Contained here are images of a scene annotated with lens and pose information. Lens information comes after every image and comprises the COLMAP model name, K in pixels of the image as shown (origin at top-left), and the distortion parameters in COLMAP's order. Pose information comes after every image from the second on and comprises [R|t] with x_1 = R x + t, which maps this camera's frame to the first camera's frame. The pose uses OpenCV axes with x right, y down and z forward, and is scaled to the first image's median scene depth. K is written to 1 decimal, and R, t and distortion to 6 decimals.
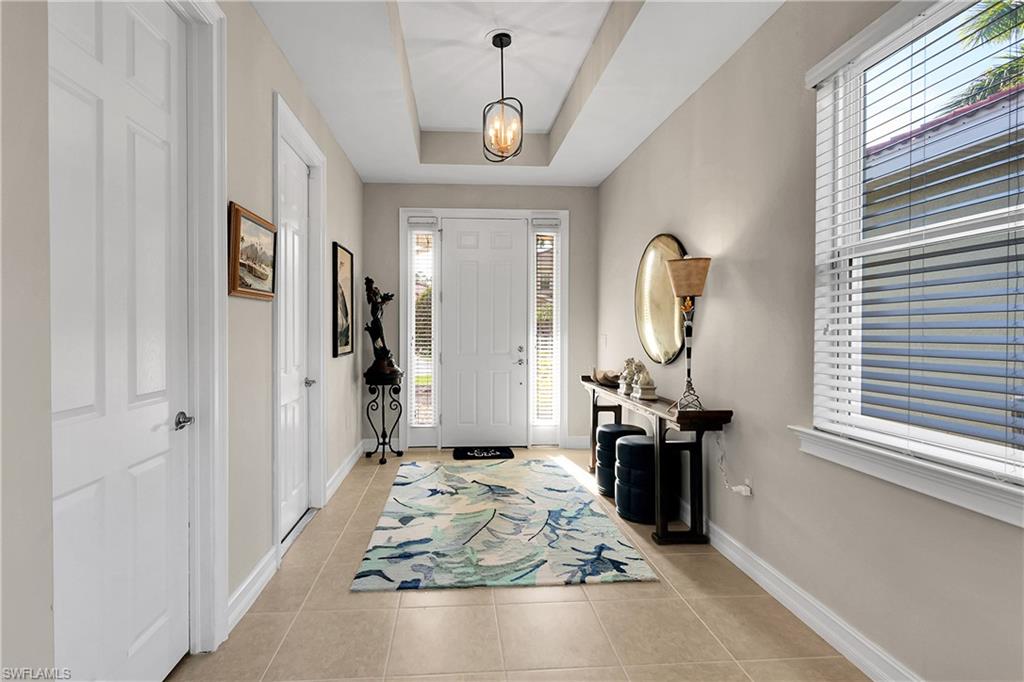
lens RADIAL K [[542.7, 0, 512.3], [0, 542.7, 331.0], [0, 0, 1]] dist [-0.003622, 0.000028]
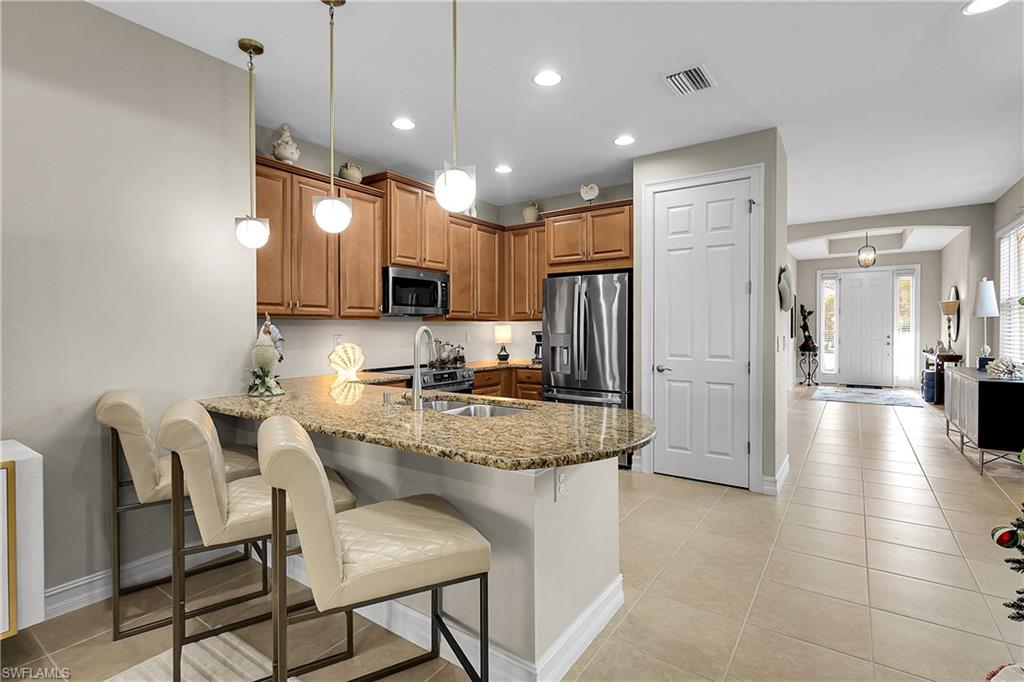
lens RADIAL K [[490.7, 0, 503.6], [0, 490.7, 332.9], [0, 0, 1]] dist [0.001490, -0.001259]
pose [[0.744107, 0.005754, -0.668036, 0.181101], [0.001404, 0.999947, 0.010177, -0.002213], [0.668059, -0.008510, 0.744059, -1.371630]]
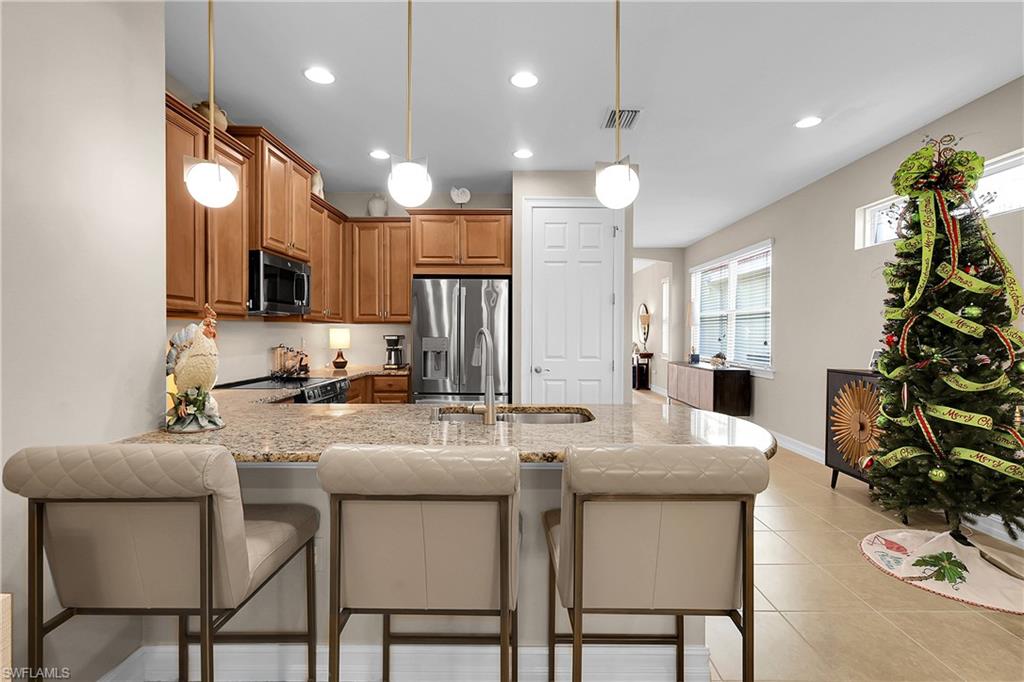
lens RADIAL K [[490.7, 0, 516.4], [0, 490.7, 338.1], [0, 0, 1]] dist [0.001490, -0.001259]
pose [[0.993538, 0.005561, -0.113363, -0.106675], [-0.004461, 0.999941, 0.009951, 0.000003], [0.113411, -0.009381, 0.993504, -1.477259]]
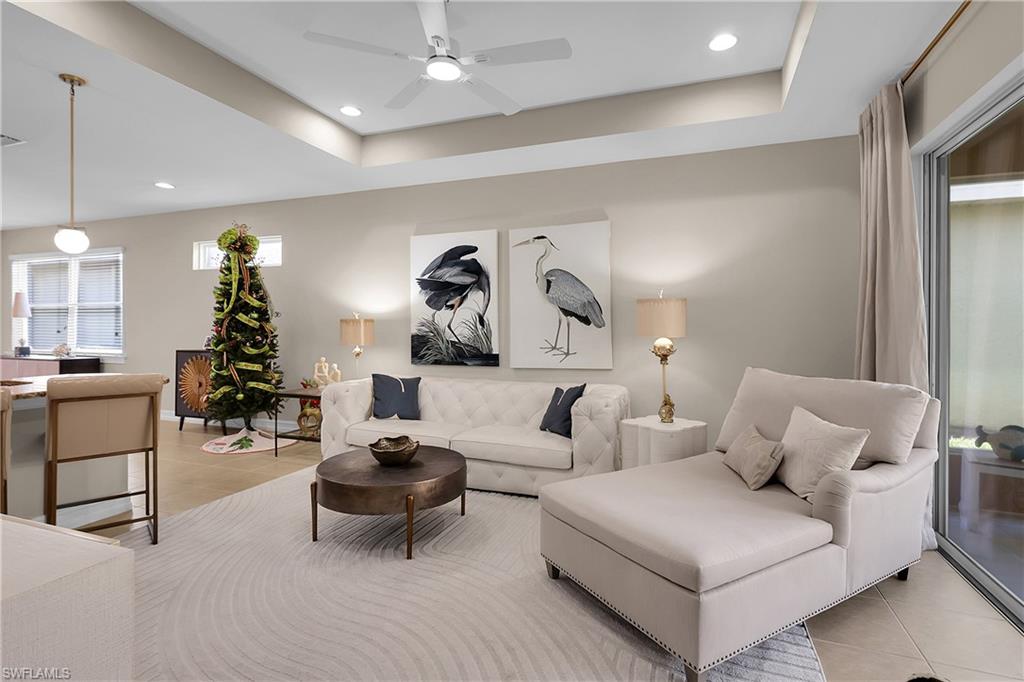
lens RADIAL K [[490.7, 0, 517.7], [0, 490.7, 331.0], [0, 0, 1]] dist [0.001490, -0.001259]
pose [[0.455514, 0.000929, 0.890228, -0.365176], [-0.005949, 0.999980, 0.002001, 0.003060], [-0.890209, -0.006207, 0.455510, -1.885733]]
